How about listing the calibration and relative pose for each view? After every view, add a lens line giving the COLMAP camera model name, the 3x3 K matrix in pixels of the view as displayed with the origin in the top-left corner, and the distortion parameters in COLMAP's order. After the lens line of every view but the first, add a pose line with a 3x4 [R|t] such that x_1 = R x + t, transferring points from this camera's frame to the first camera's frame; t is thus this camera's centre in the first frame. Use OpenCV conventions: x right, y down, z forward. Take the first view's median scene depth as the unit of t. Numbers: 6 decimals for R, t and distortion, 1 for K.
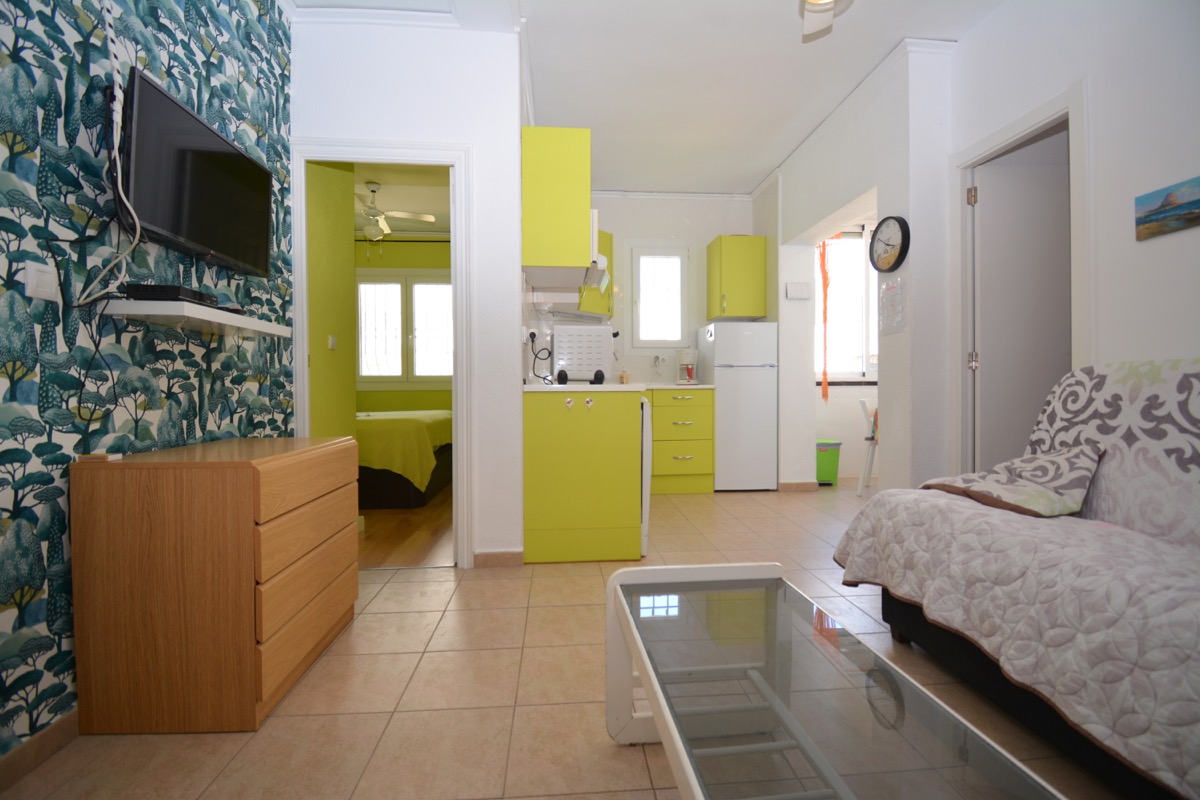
lens RADIAL K [[524.2, 0, 597.9], [0, 524.2, 395.7], [0, 0, 1]] dist [0.013144, -0.021026]
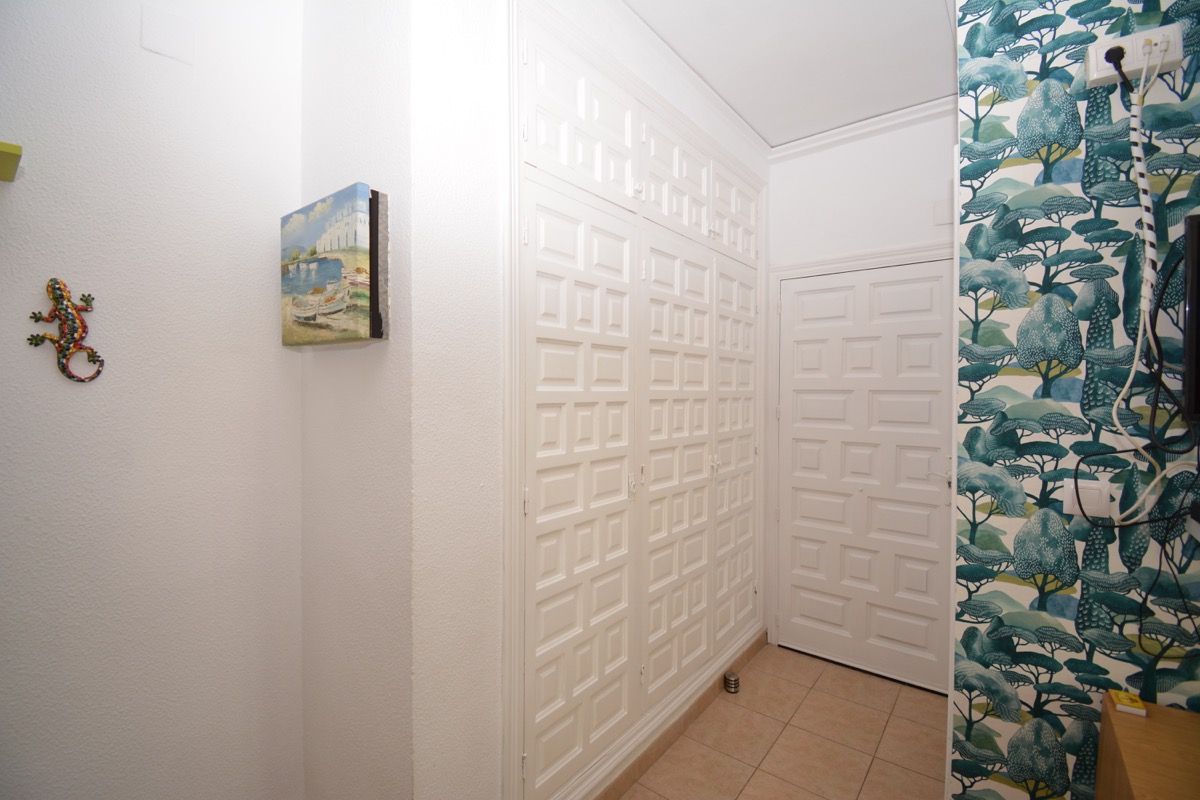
lens RADIAL K [[524.2, 0, 594.7], [0, 524.2, 398.4], [0, 0, 1]] dist [0.013144, -0.021026]
pose [[-0.675708, 0.015001, -0.737016, 0.195184], [-0.009362, 0.999538, 0.028927, -0.303924], [0.737109, 0.026447, -0.675256, 0.689846]]
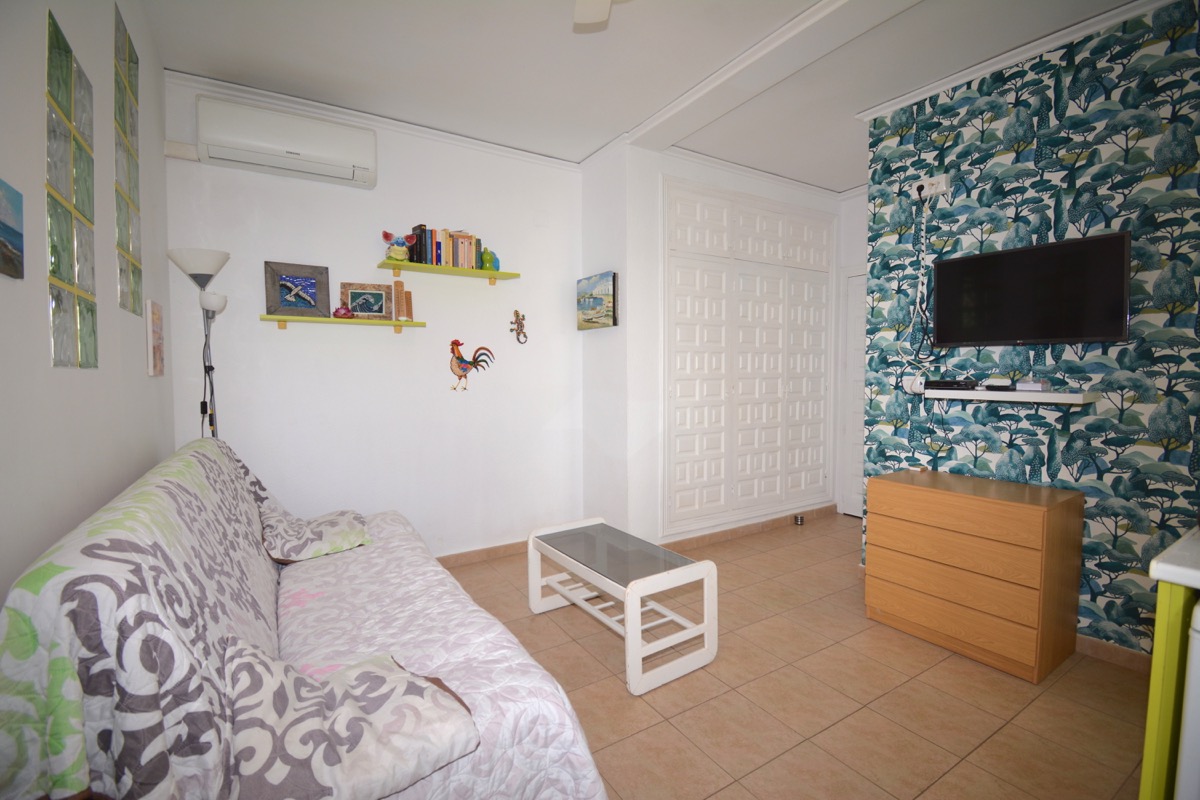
lens RADIAL K [[524.2, 0, 599.9], [0, 524.2, 397.8], [0, 0, 1]] dist [0.013144, -0.021026]
pose [[-0.883305, 0.032302, -0.467685, 0.824772], [0.003775, 0.998081, 0.061807, -0.217055], [0.468784, 0.052829, -0.881732, 1.675490]]
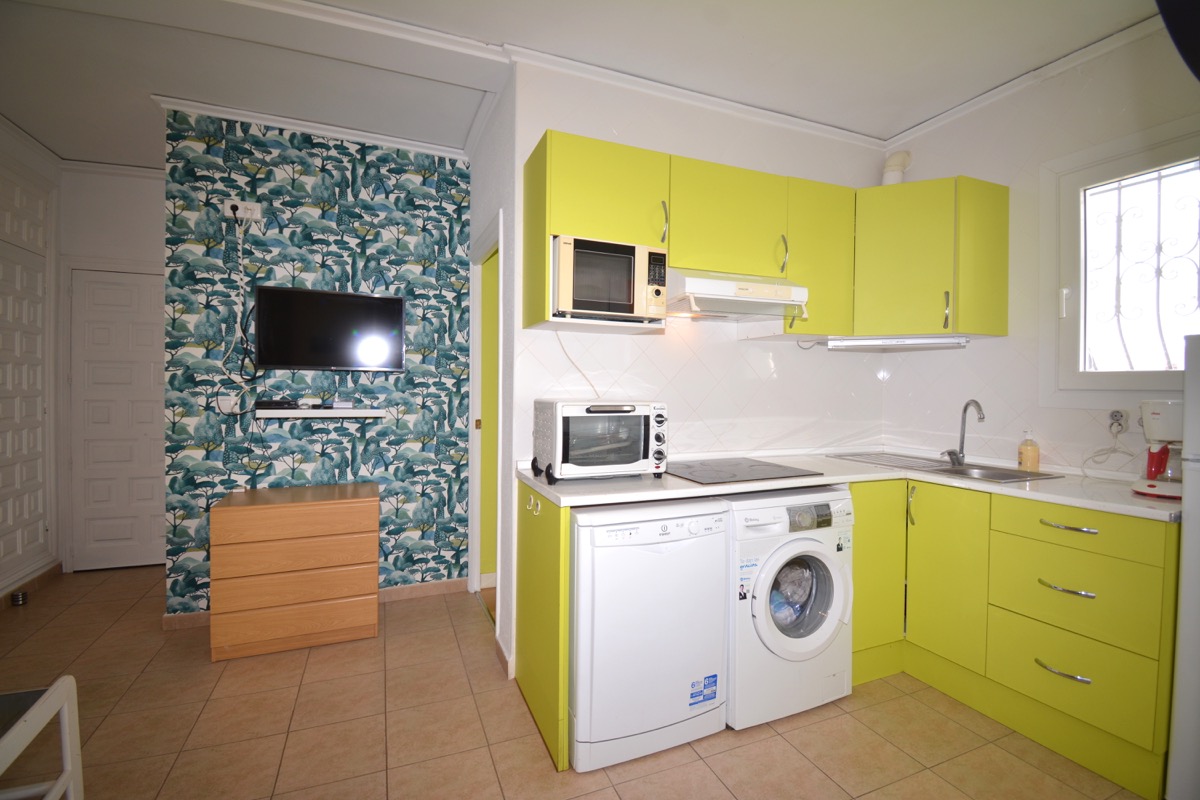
lens RADIAL K [[524.2, 0, 595.3], [0, 524.2, 394.7], [0, 0, 1]] dist [0.013144, -0.021026]
pose [[0.310330, 0.018923, -0.950441, 1.048489], [-0.022385, 0.999670, 0.012595, -0.228830], [0.950365, 0.017367, 0.310651, 1.263763]]
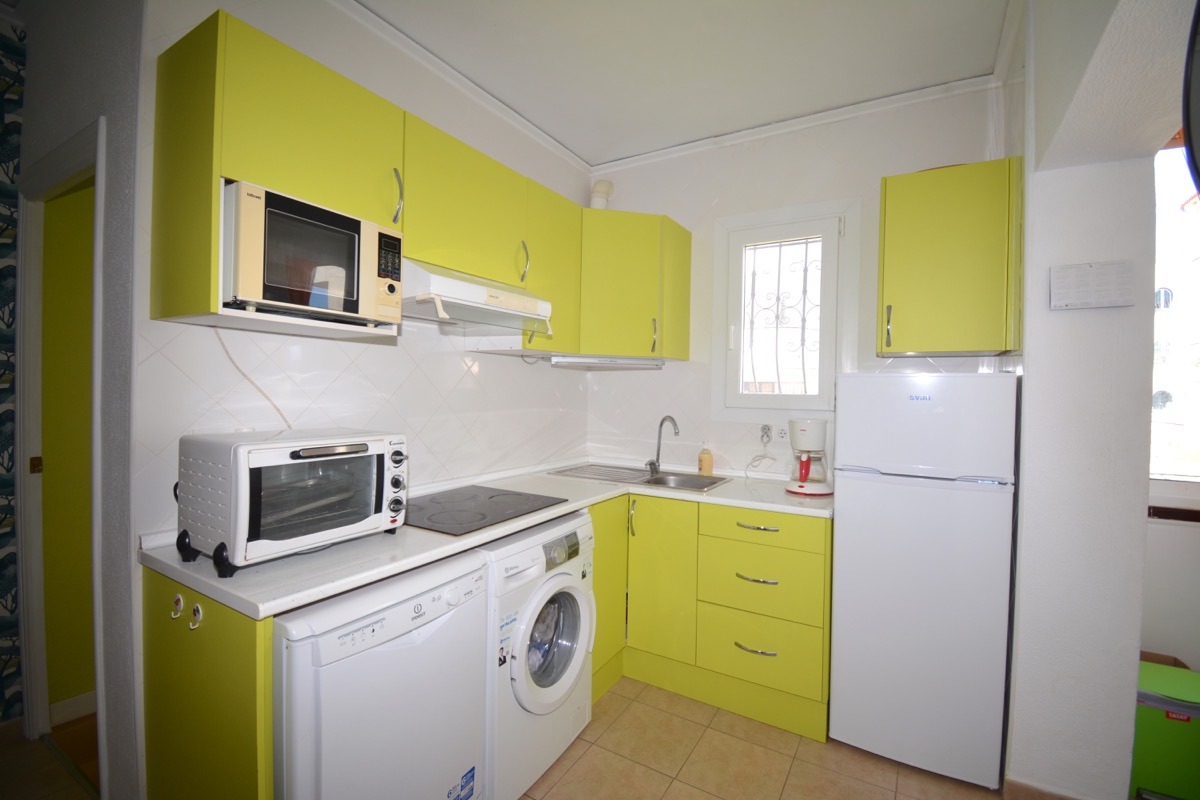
lens RADIAL K [[524.2, 0, 601.1], [0, 524.2, 396.9], [0, 0, 1]] dist [0.013144, -0.021026]
pose [[0.819052, 0.027682, -0.573051, 0.768269], [-0.030502, 0.999524, 0.004687, -0.278891], [0.572907, 0.013641, 0.819507, 1.235619]]
